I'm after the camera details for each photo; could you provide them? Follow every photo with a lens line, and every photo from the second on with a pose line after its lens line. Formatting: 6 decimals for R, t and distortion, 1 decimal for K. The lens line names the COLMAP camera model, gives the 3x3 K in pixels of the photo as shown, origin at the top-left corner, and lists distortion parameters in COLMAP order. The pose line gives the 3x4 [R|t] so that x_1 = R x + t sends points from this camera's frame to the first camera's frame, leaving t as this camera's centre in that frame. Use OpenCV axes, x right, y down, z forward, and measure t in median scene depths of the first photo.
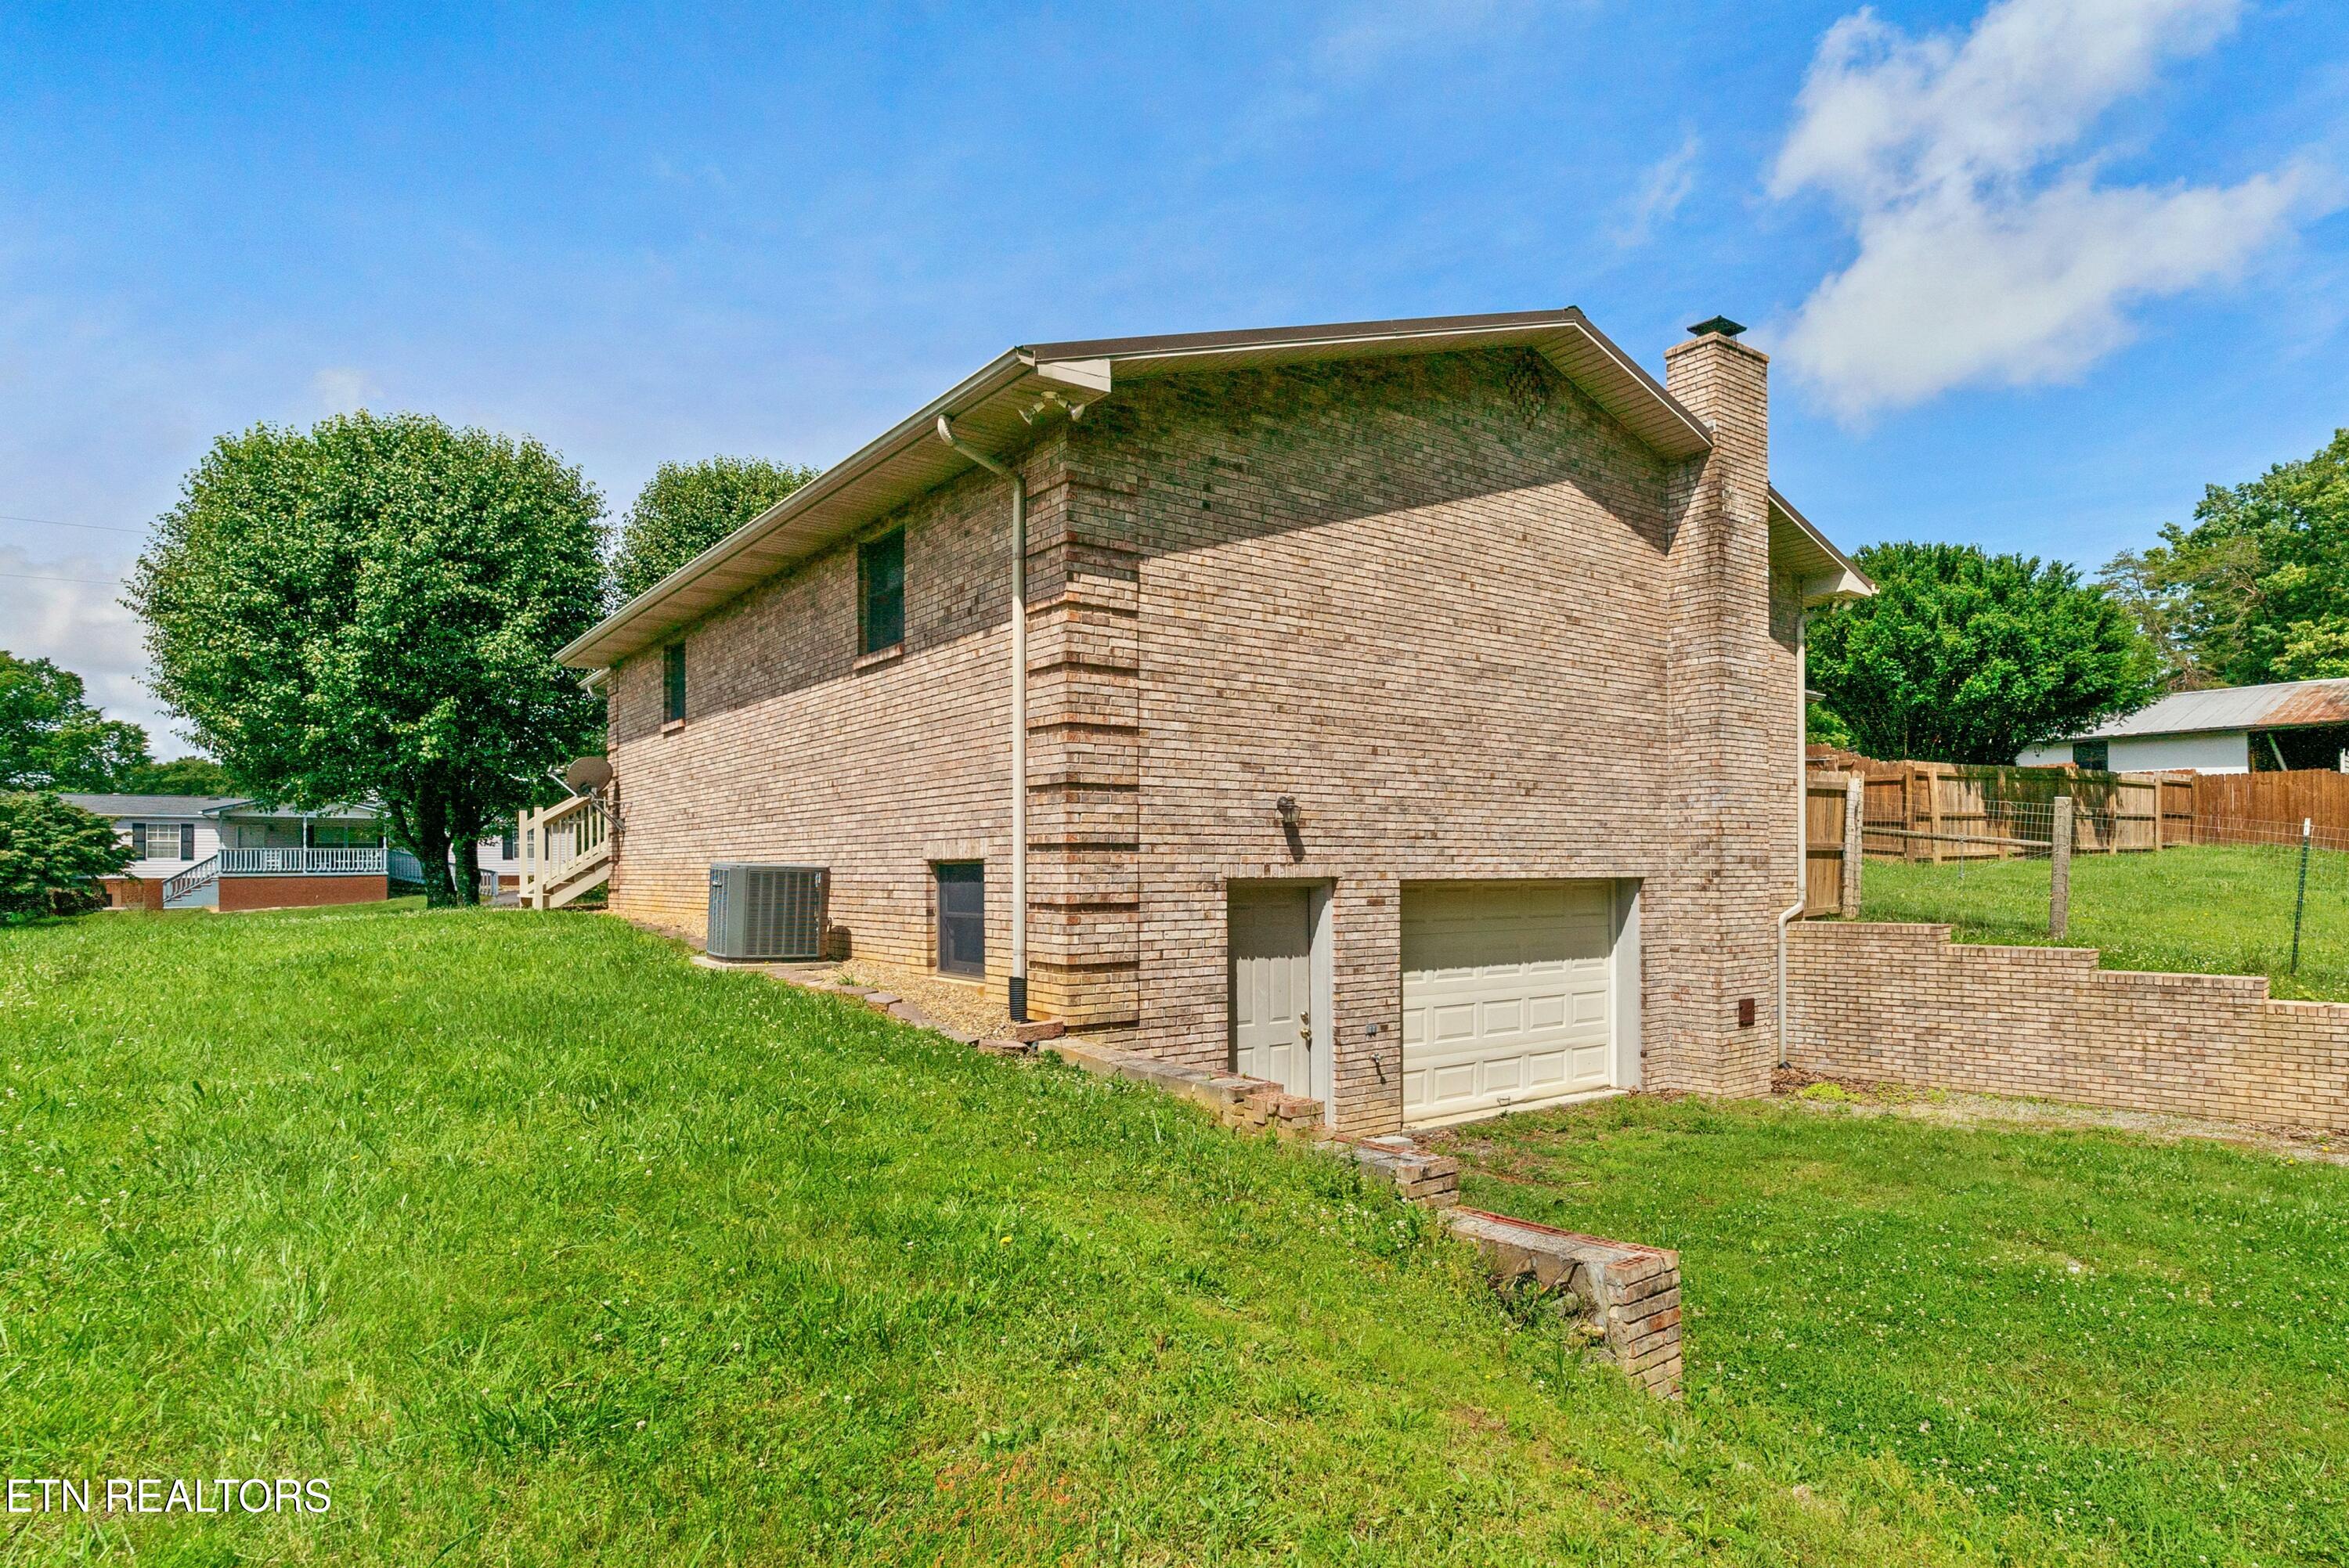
lens RADIAL K [[1135.1, 0, 1174.5], [0, 1135.1, 784.0], [0, 0, 1]] dist [-0.003247, 0.000374]
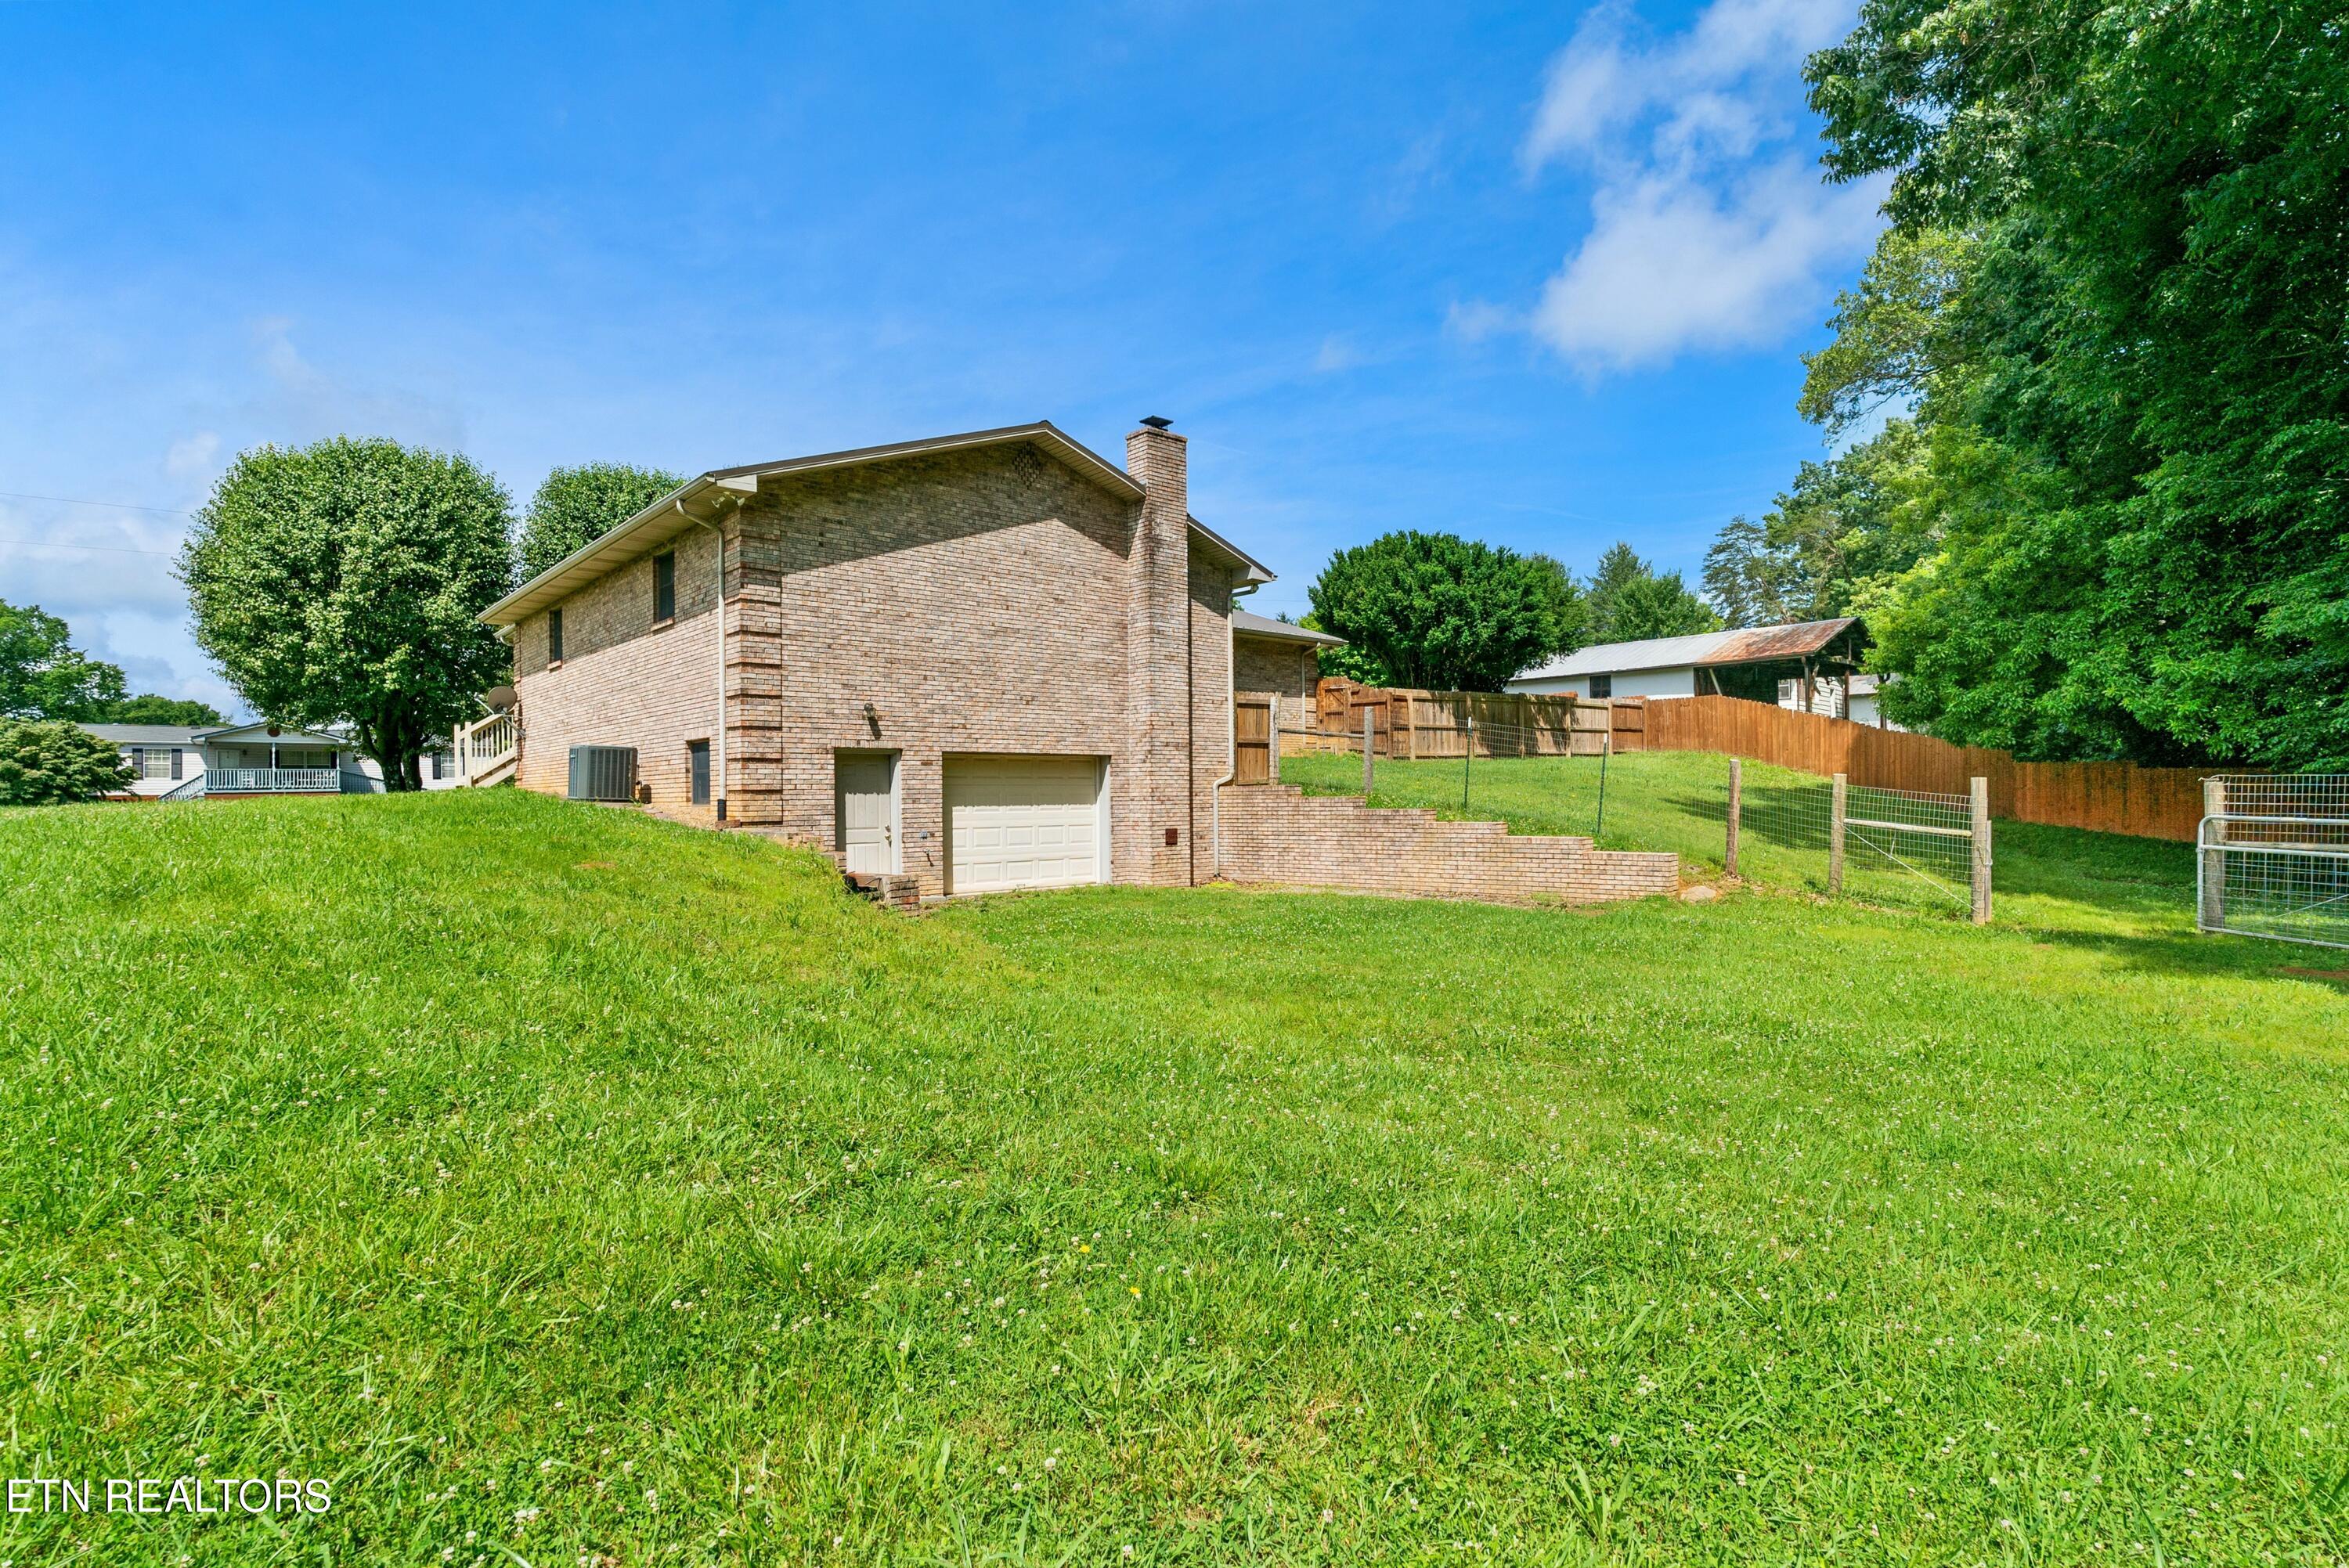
lens RADIAL K [[1631.7, 0, 1174.5], [0, 1631.7, 784.0], [0, 0, 1]] dist [-0.008884, 0.001771]
pose [[0.996175, 0.005247, -0.087225, 0.559803], [-0.003398, 0.999767, 0.021336, 0.057448], [0.087316, -0.020958, 0.995960, -1.072154]]
